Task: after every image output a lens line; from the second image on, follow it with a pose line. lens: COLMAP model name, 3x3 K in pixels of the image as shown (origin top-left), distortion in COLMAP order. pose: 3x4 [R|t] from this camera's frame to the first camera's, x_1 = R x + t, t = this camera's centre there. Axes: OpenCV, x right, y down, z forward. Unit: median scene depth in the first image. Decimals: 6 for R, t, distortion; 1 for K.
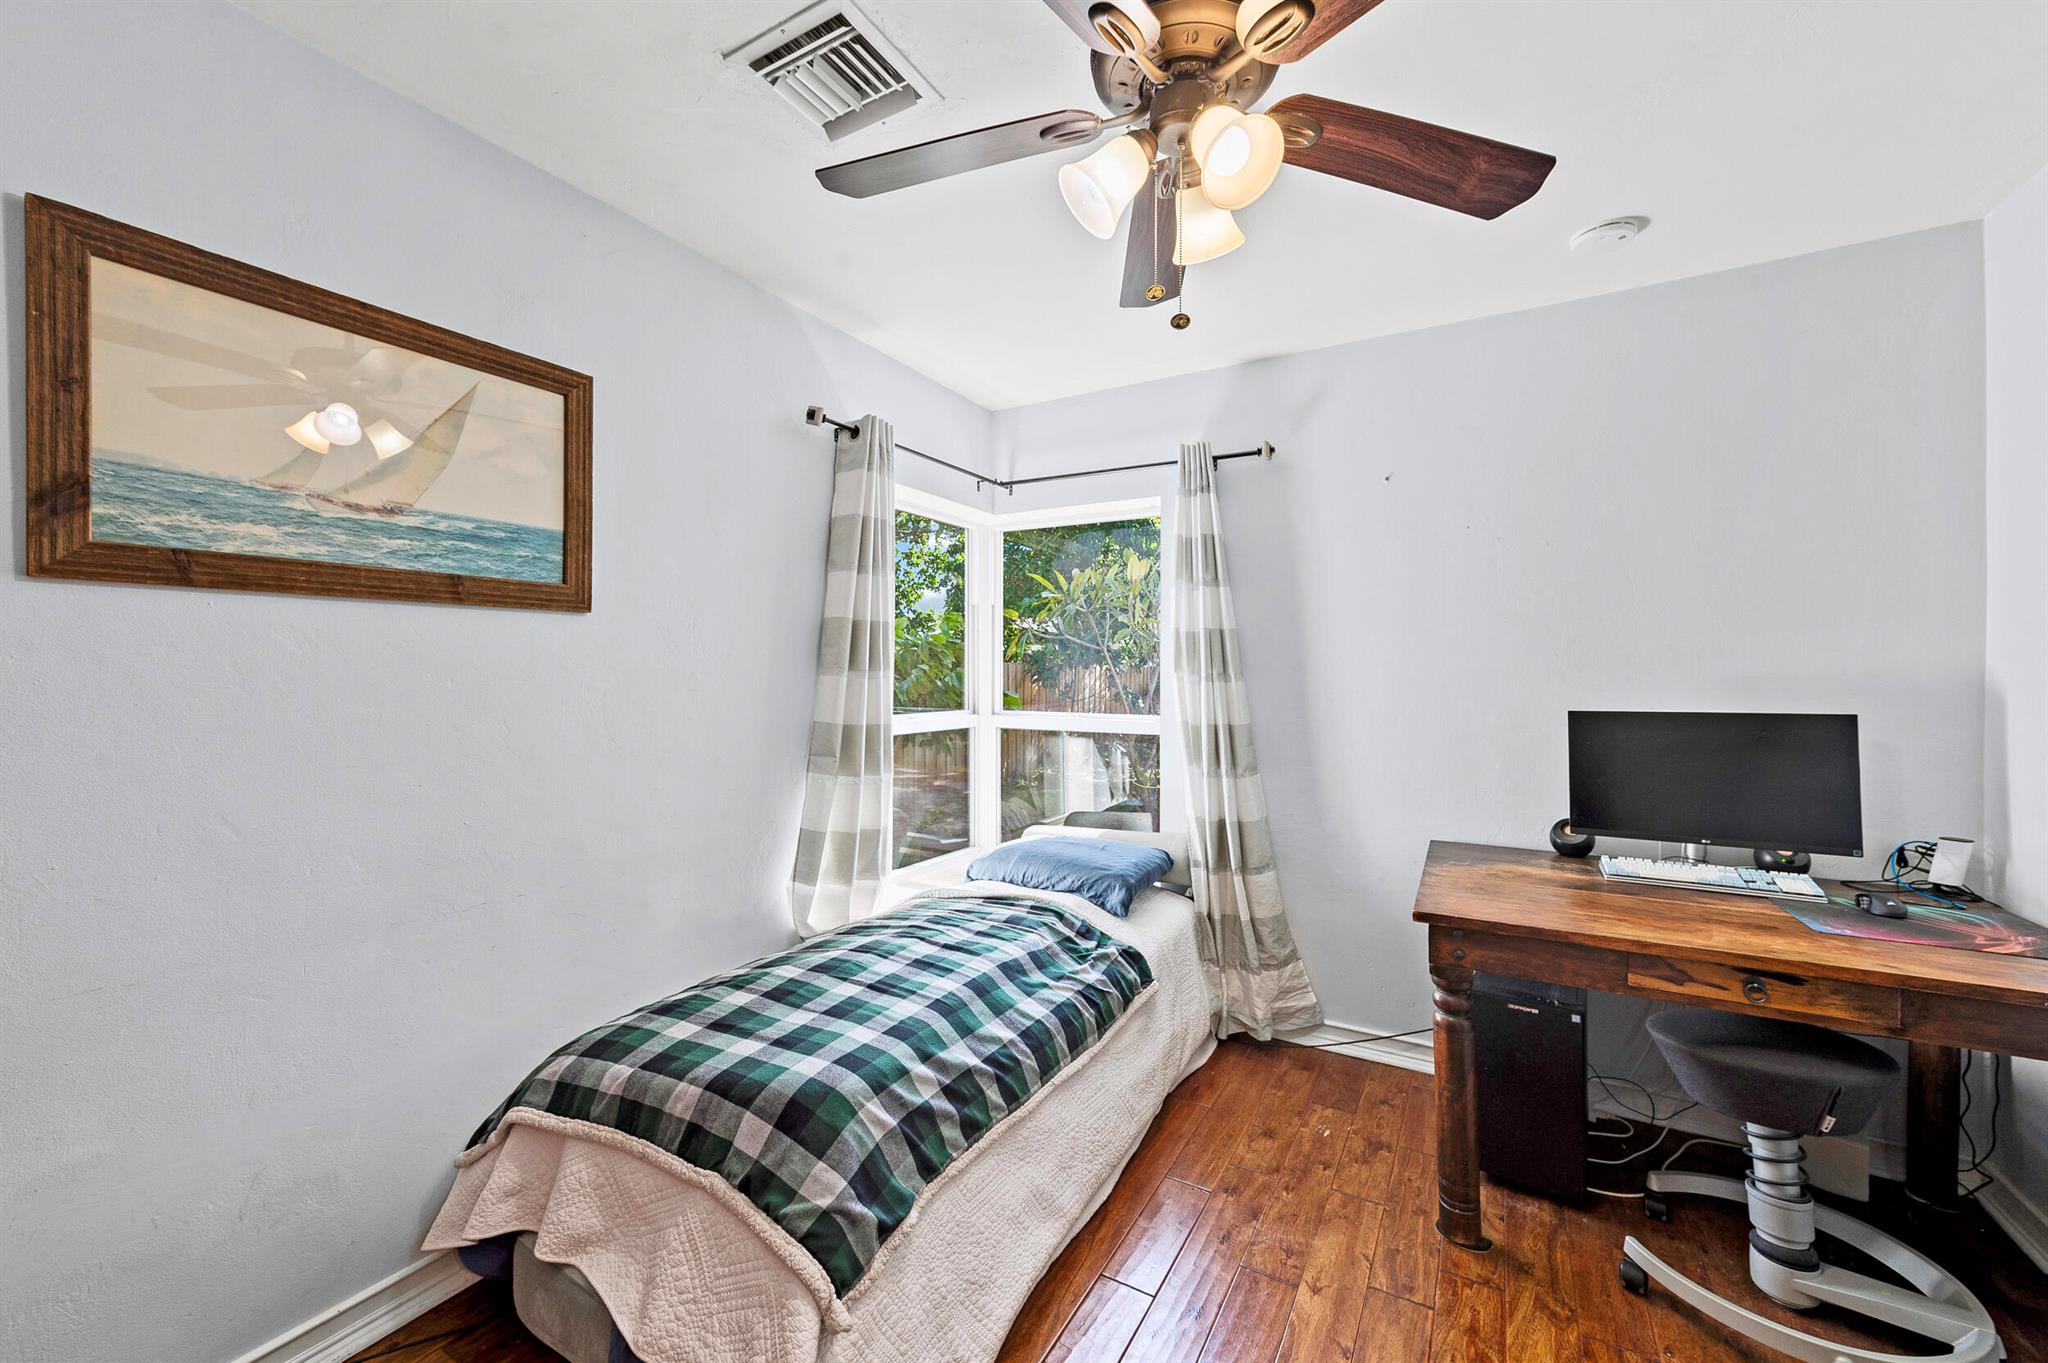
lens RADIAL K [[818.2, 0, 1016.9], [0, 818.2, 674.9], [0, 0, 1]] dist [0.012023, -0.002982]
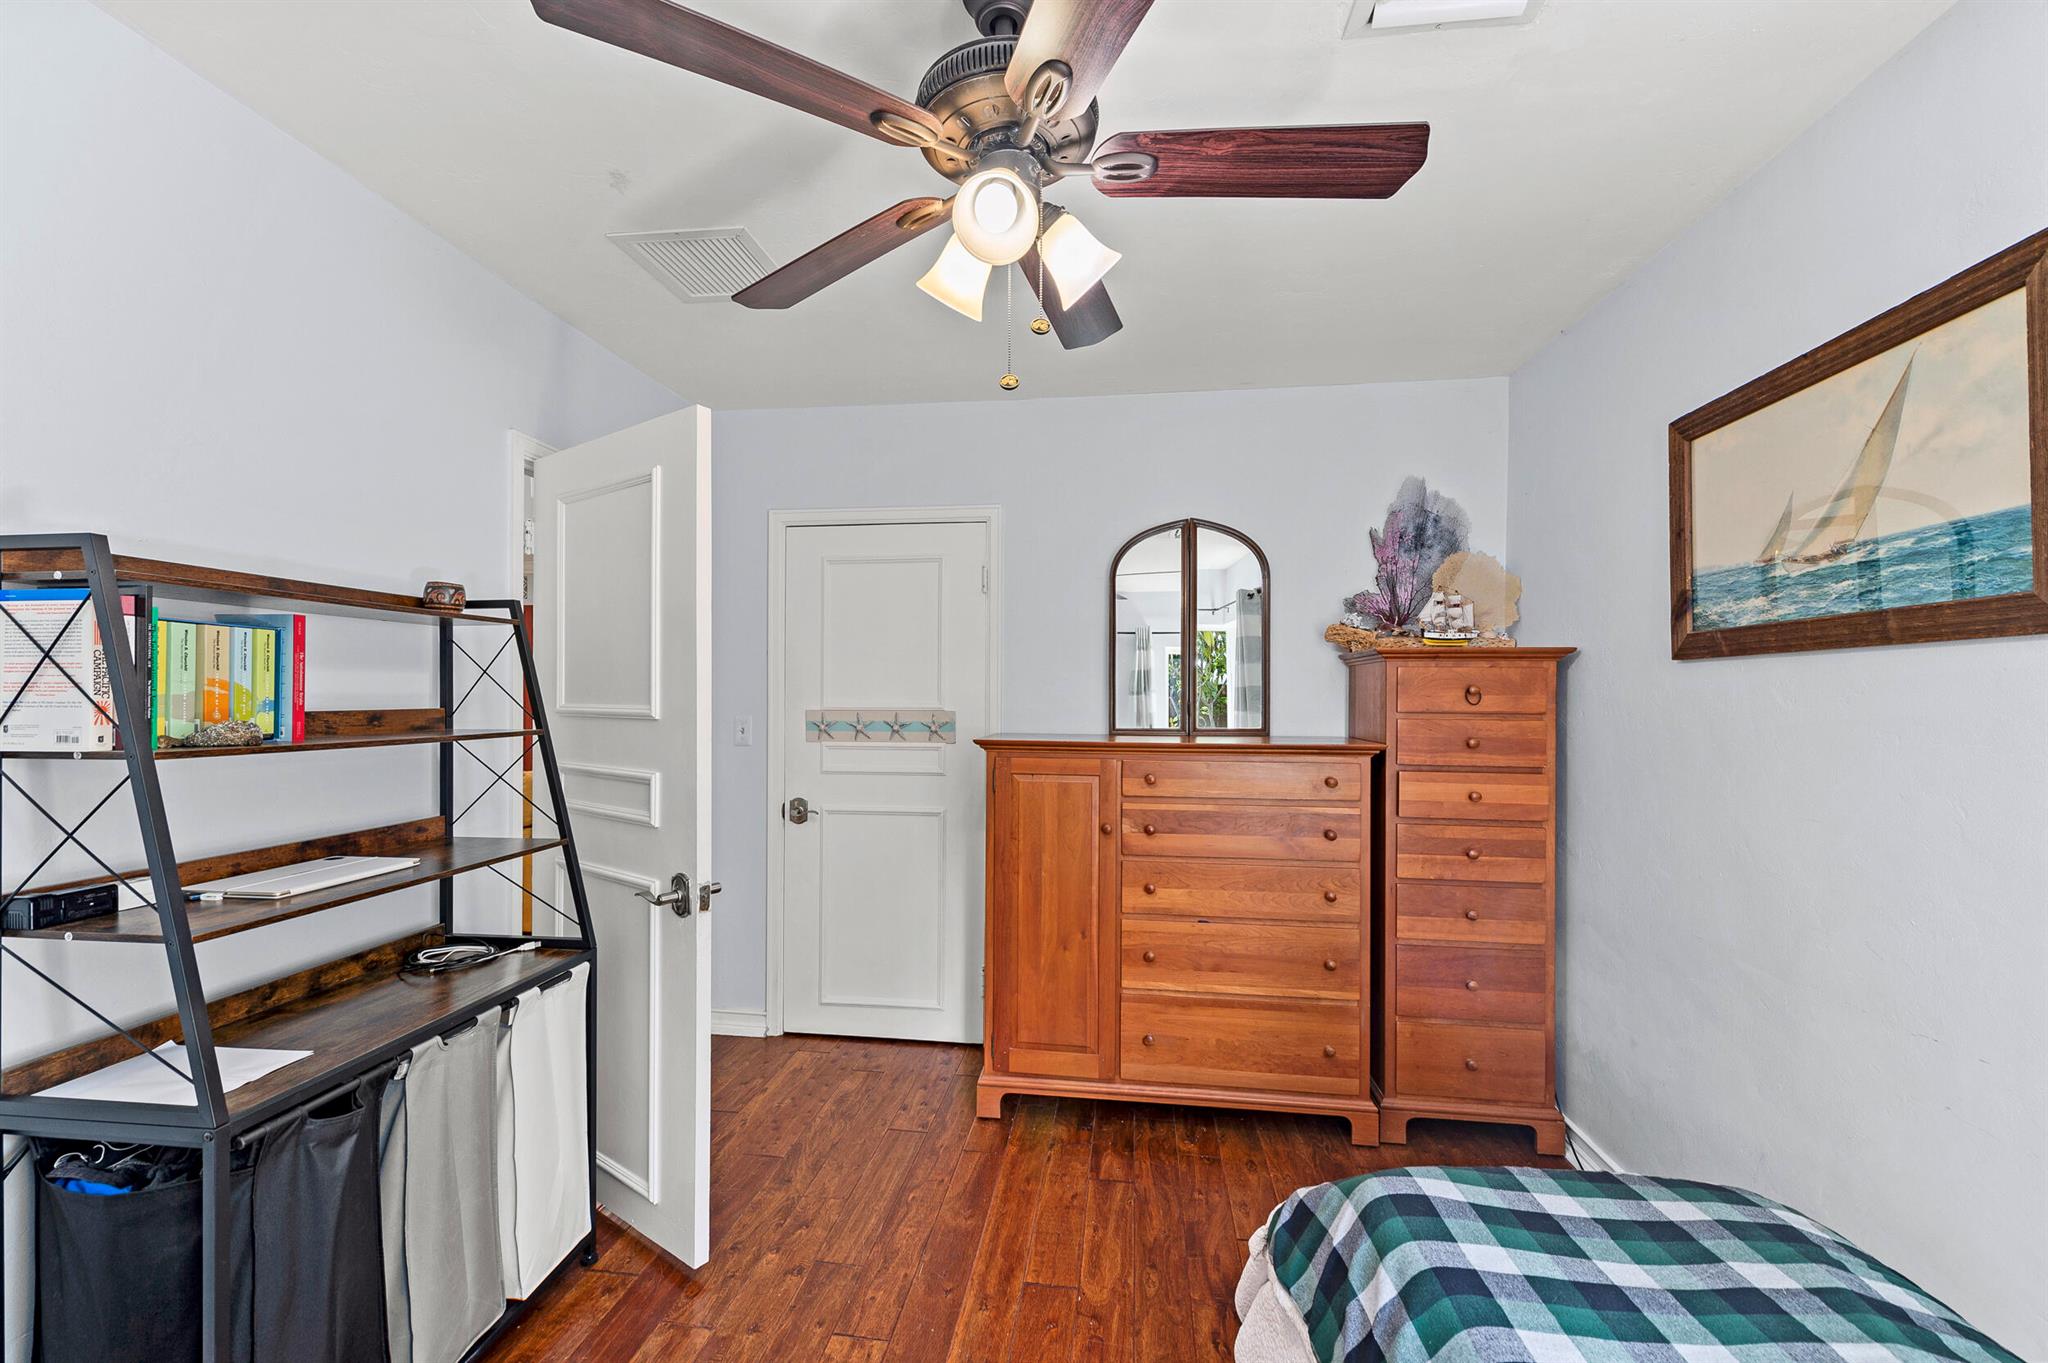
lens RADIAL K [[818.2, 0, 1025.7], [0, 818.2, 694.4], [0, 0, 1]] dist [0.012023, -0.002982]
pose [[-0.916981, -0.004616, -0.398905, 0.462146], [-0.003376, 0.999987, -0.003811, -0.034037], [0.398917, -0.002148, -0.916984, 1.533082]]
